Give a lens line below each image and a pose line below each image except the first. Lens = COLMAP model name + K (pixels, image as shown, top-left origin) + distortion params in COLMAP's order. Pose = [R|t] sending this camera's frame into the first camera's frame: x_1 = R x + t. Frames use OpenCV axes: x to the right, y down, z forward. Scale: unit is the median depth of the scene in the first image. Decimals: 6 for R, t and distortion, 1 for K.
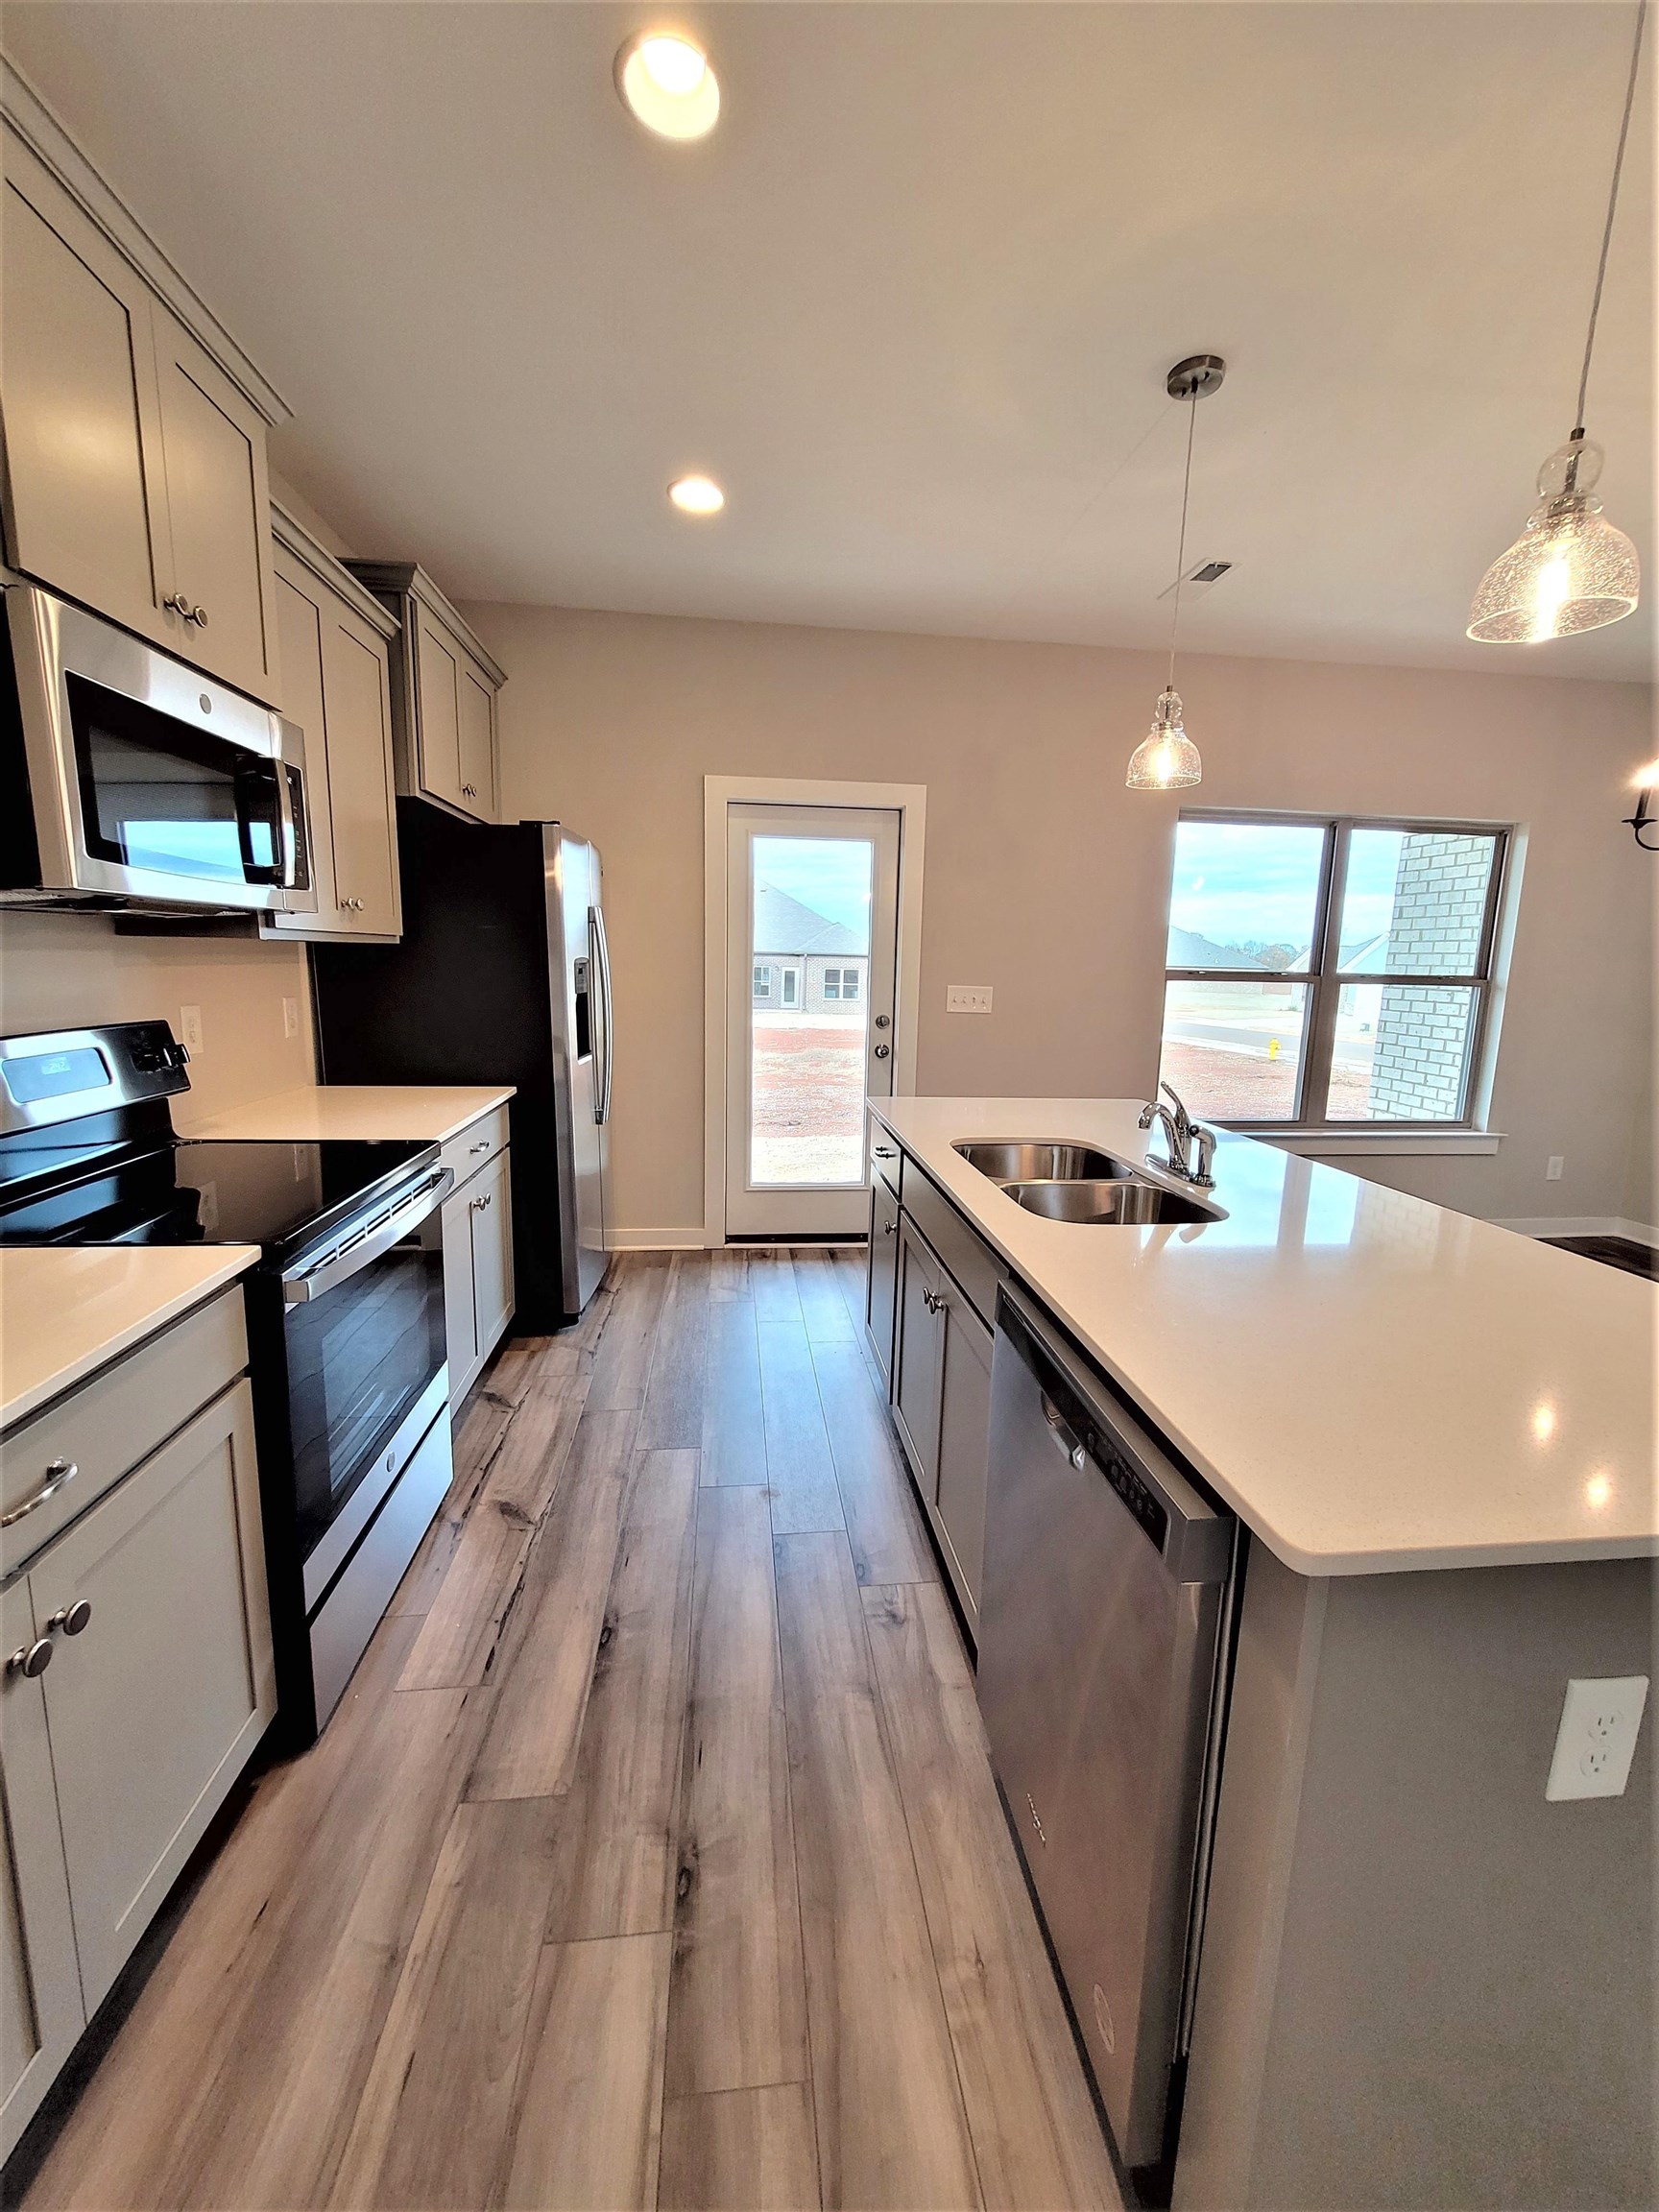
lens RADIAL K [[873.9, 0, 852.8], [0, 873.9, 1092.0], [0, 0, 1]] dist [-0.000120, -0.000582]
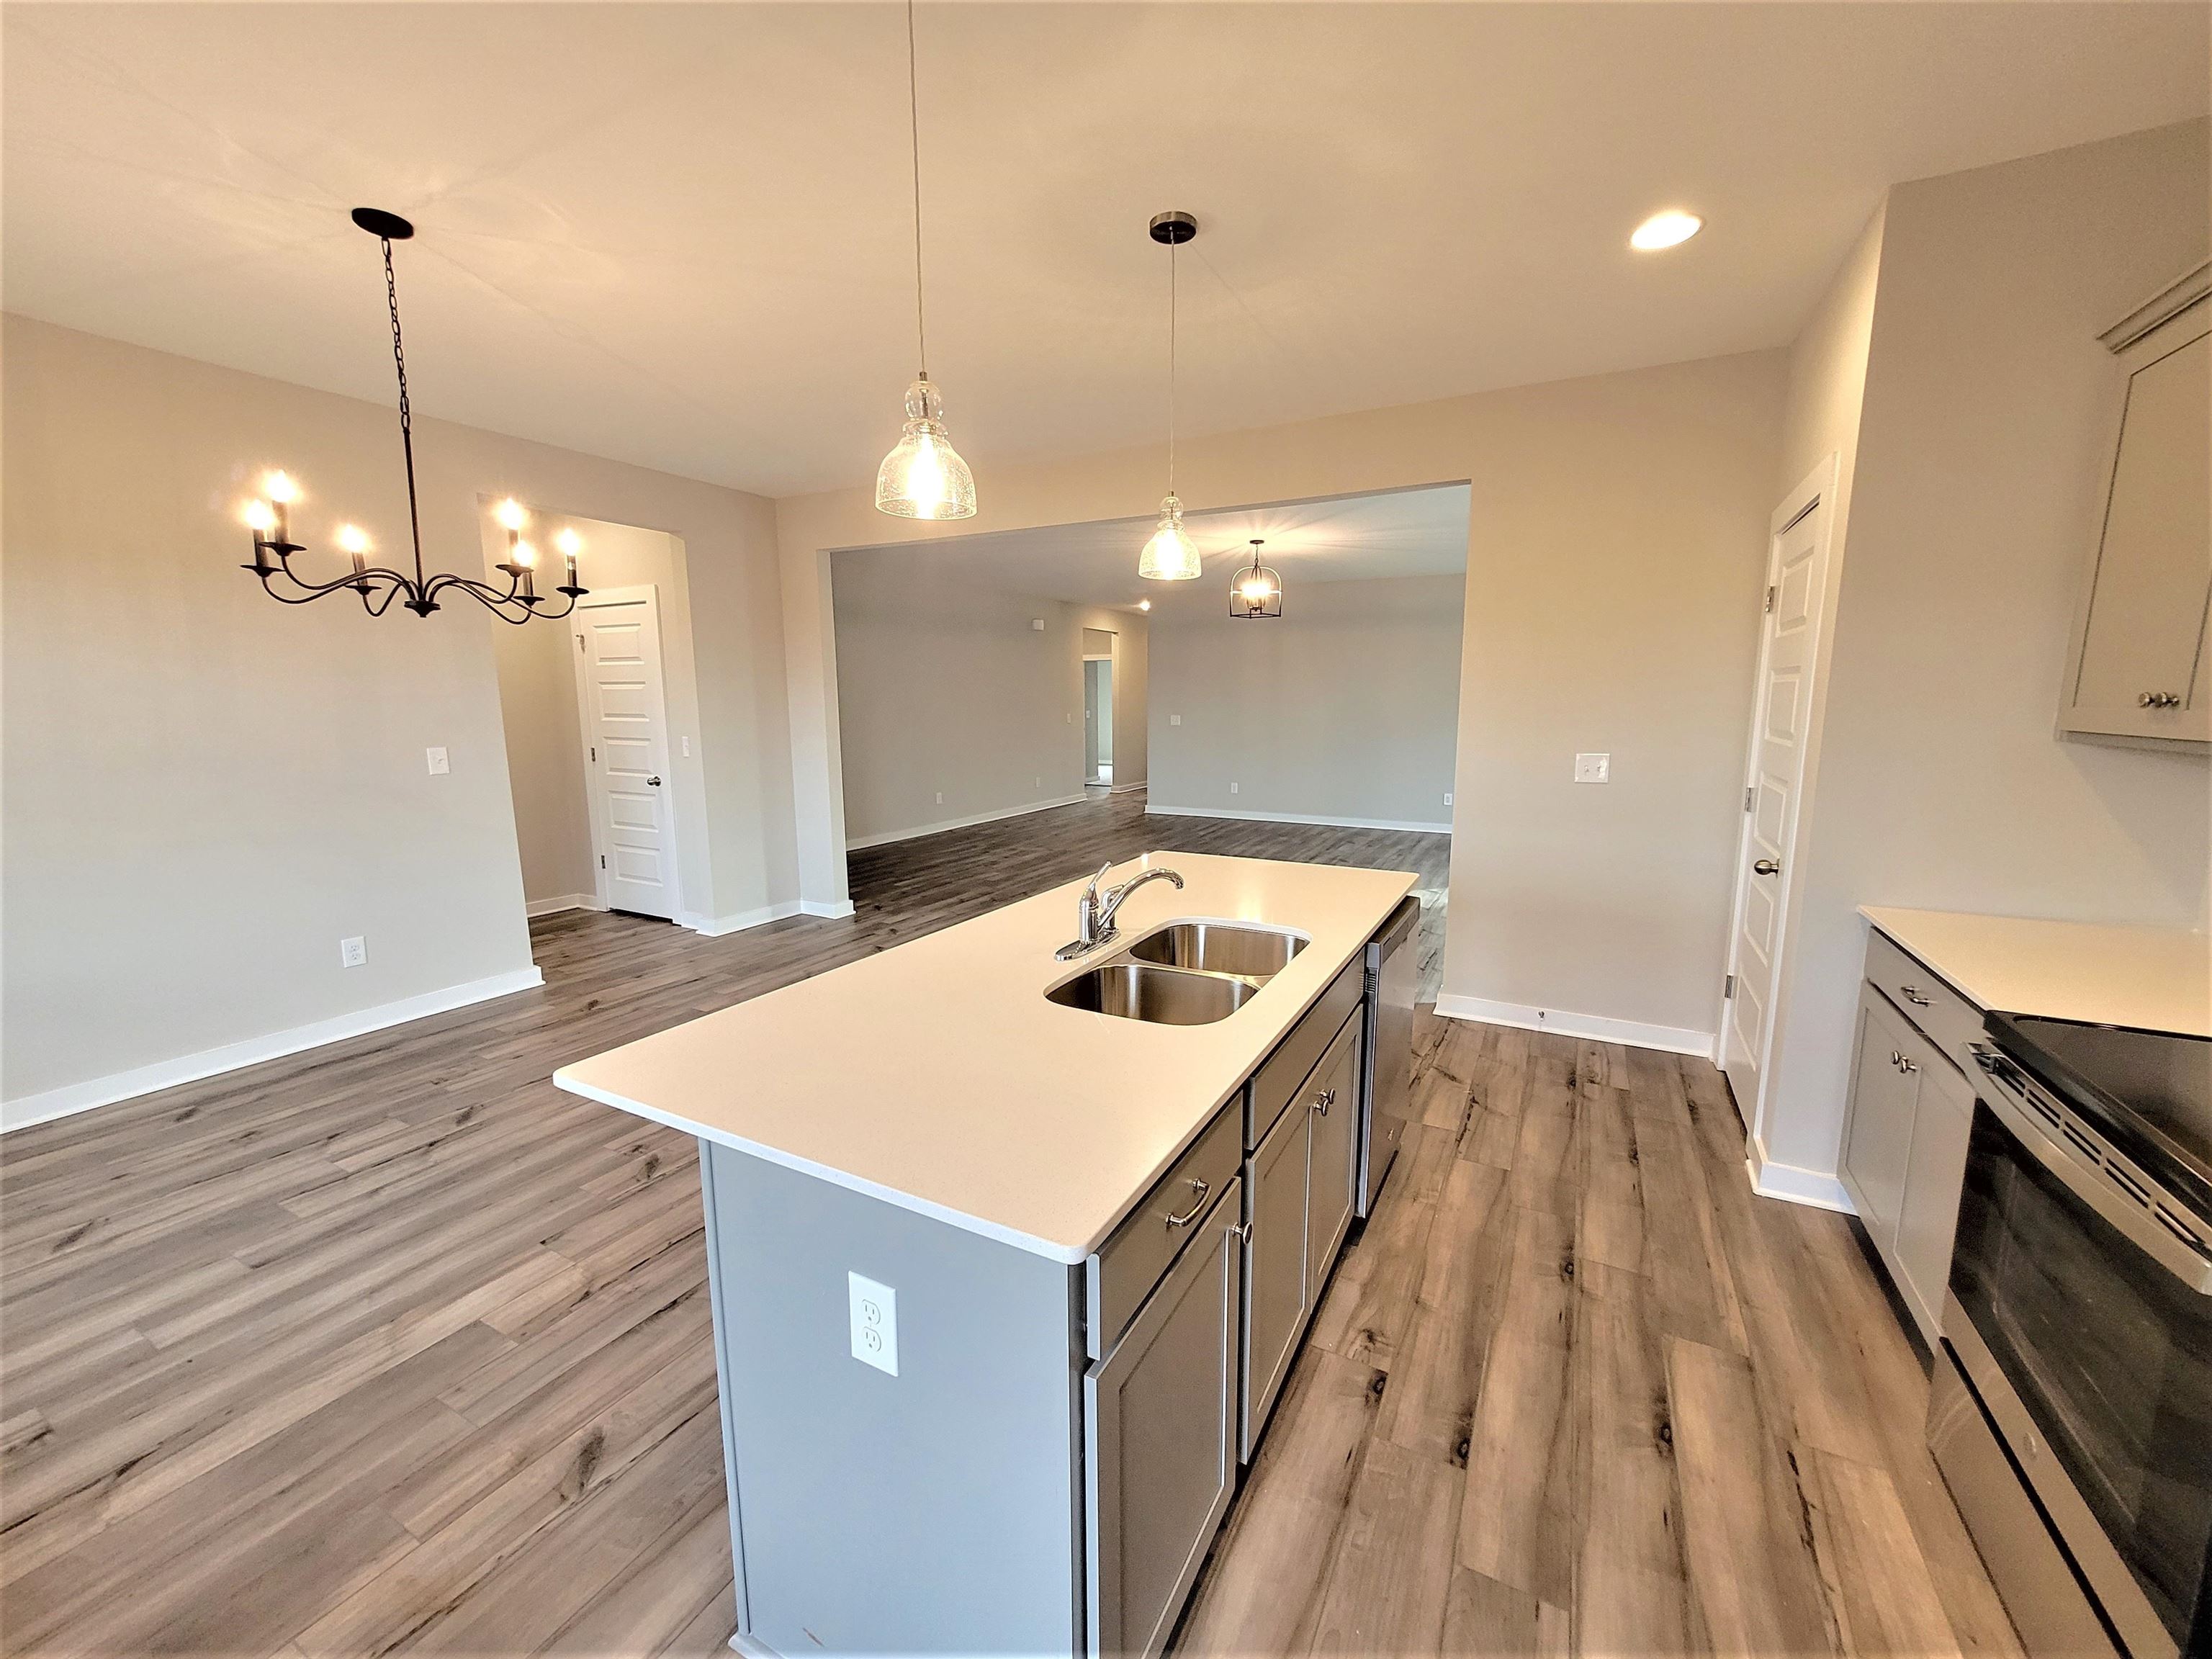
lens RADIAL K [[873.9, 0, 1143.8], [0, 873.9, 832.4], [0, 0, 1]] dist [-0.000120, -0.000582]
pose [[-0.826537, -0.111479, 0.551733, -0.164353], [0.065465, 0.954502, 0.290930, -0.221694], [-0.559063, 0.276584, -0.781633, 1.195504]]
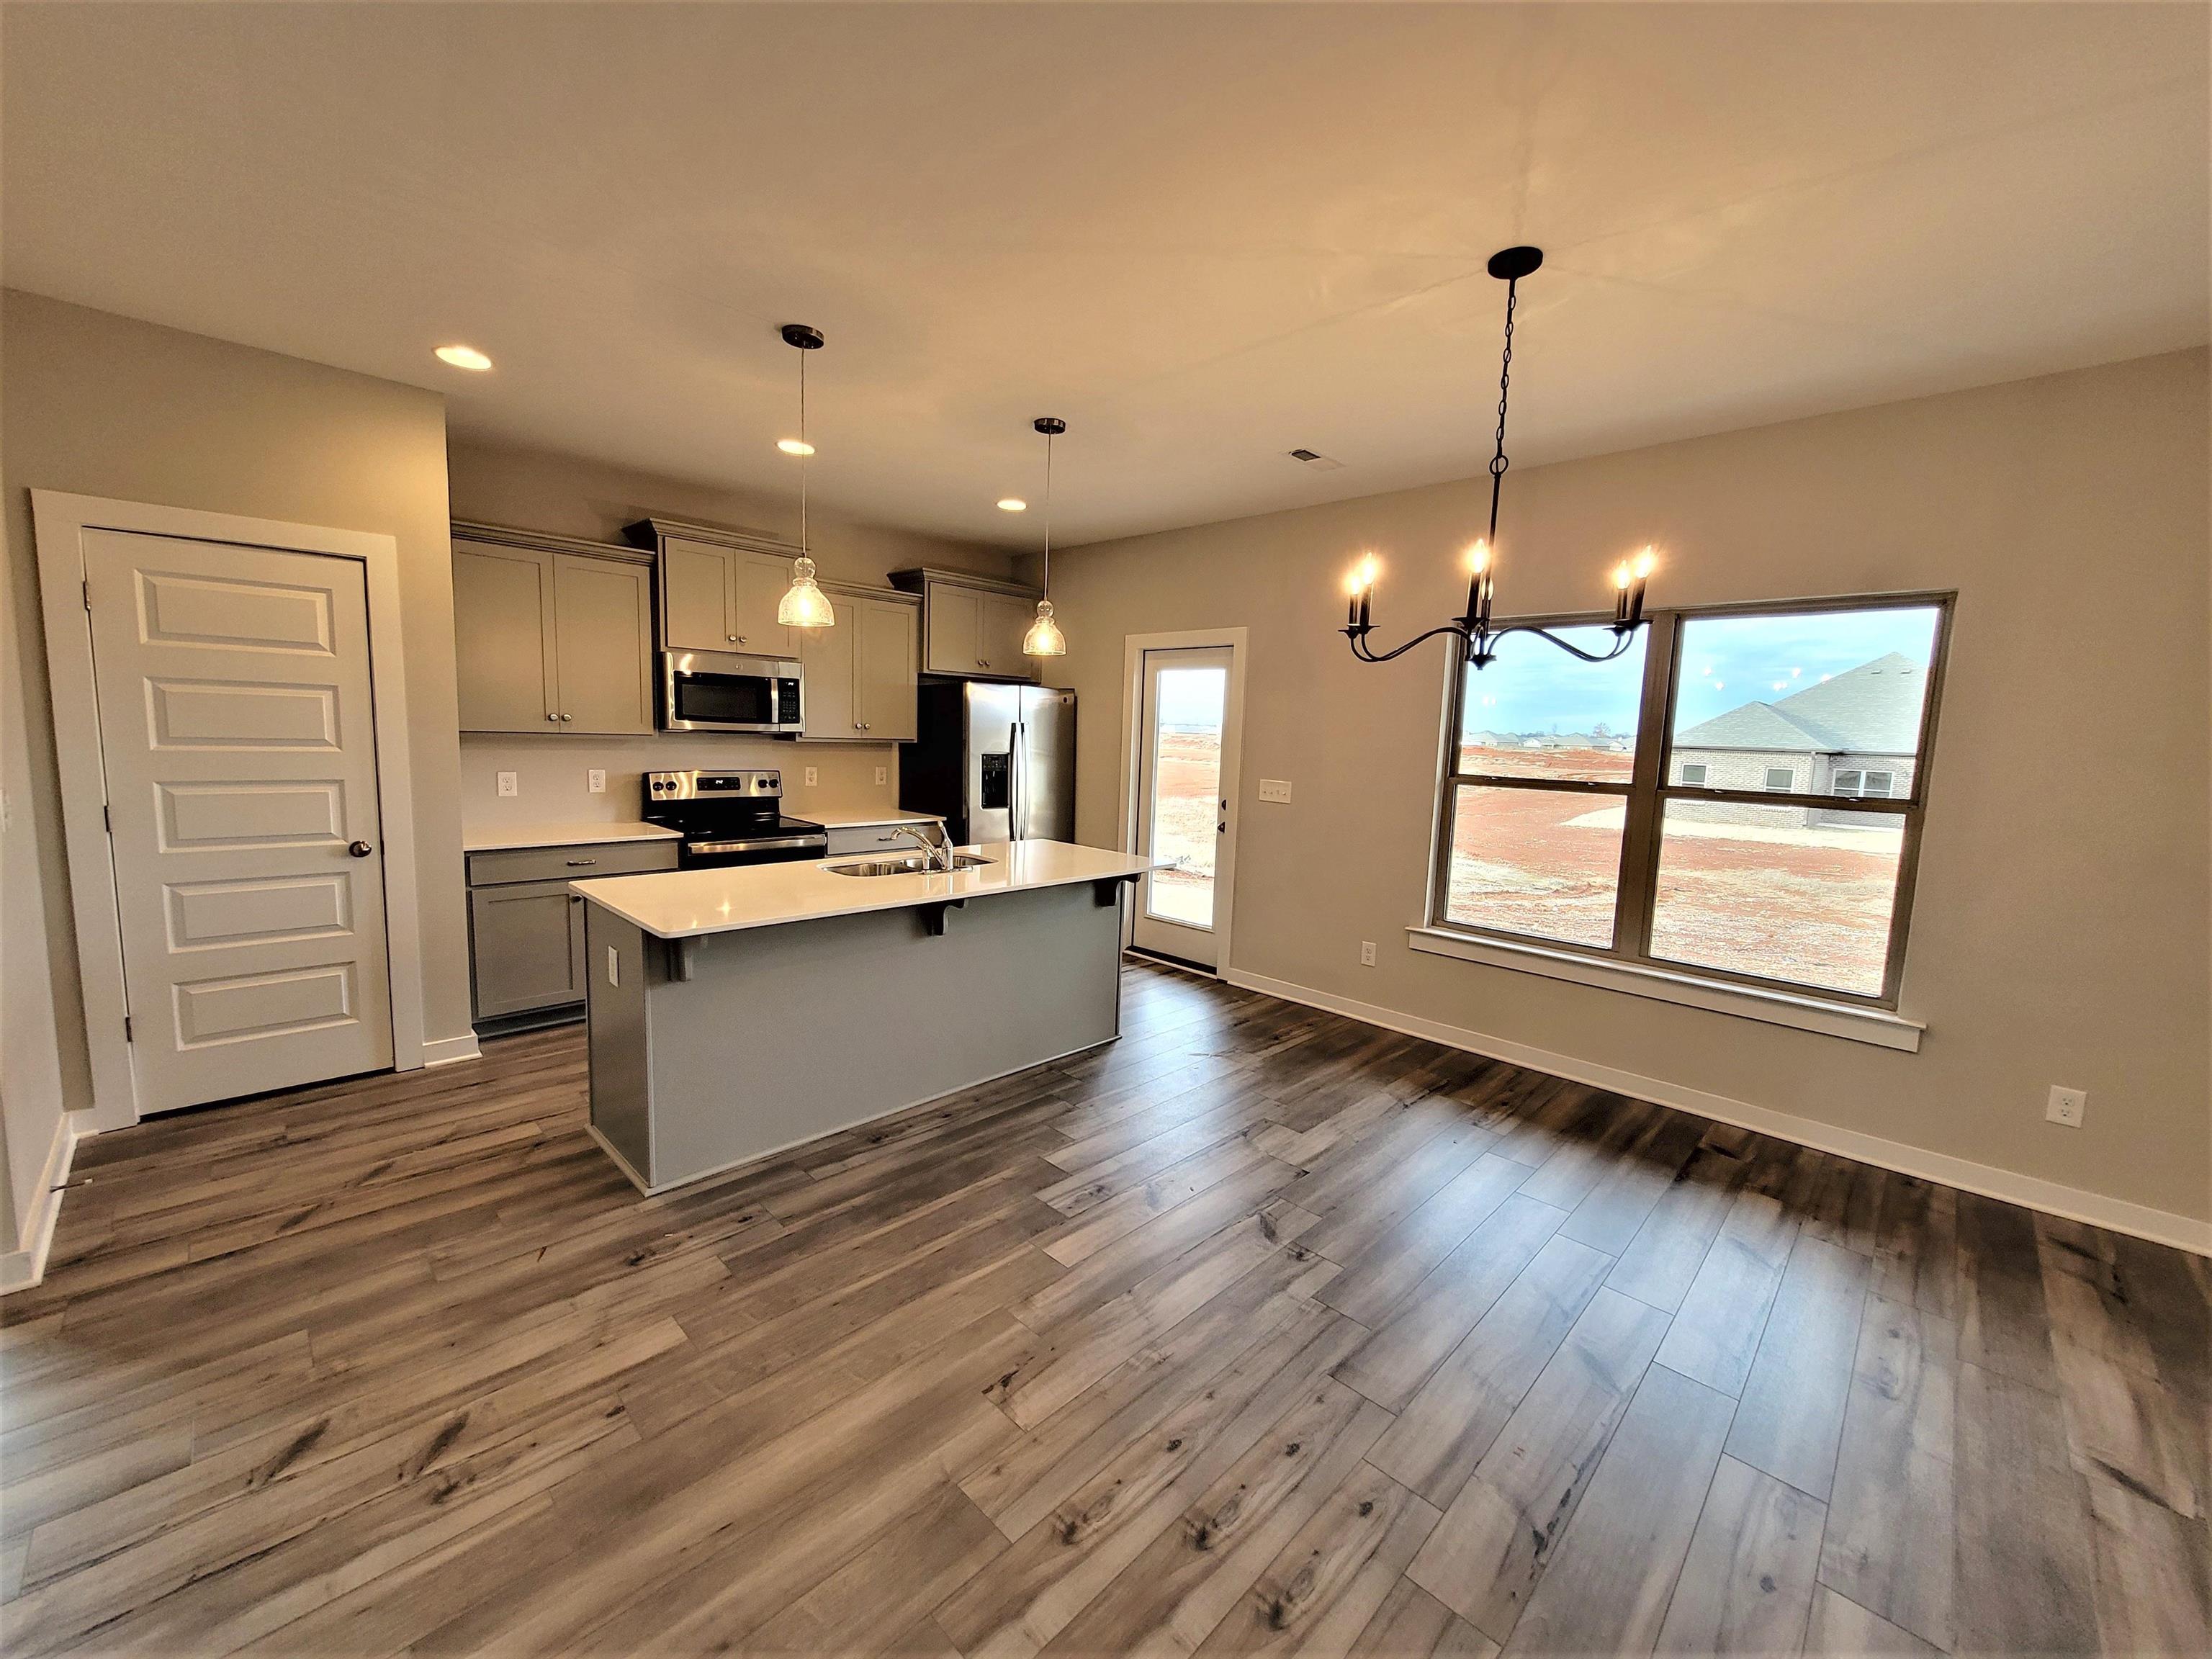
lens RADIAL K [[873.9, 0, 1086.9], [0, 873.9, 838.1], [0, 0, 1]] dist [-0.000120, -0.000582]
pose [[0.608512, 0.092760, -0.788105, 1.384958], [-0.145503, 0.989349, 0.004101, -0.008331], [0.780091, 0.112176, 0.615528, 0.053224]]
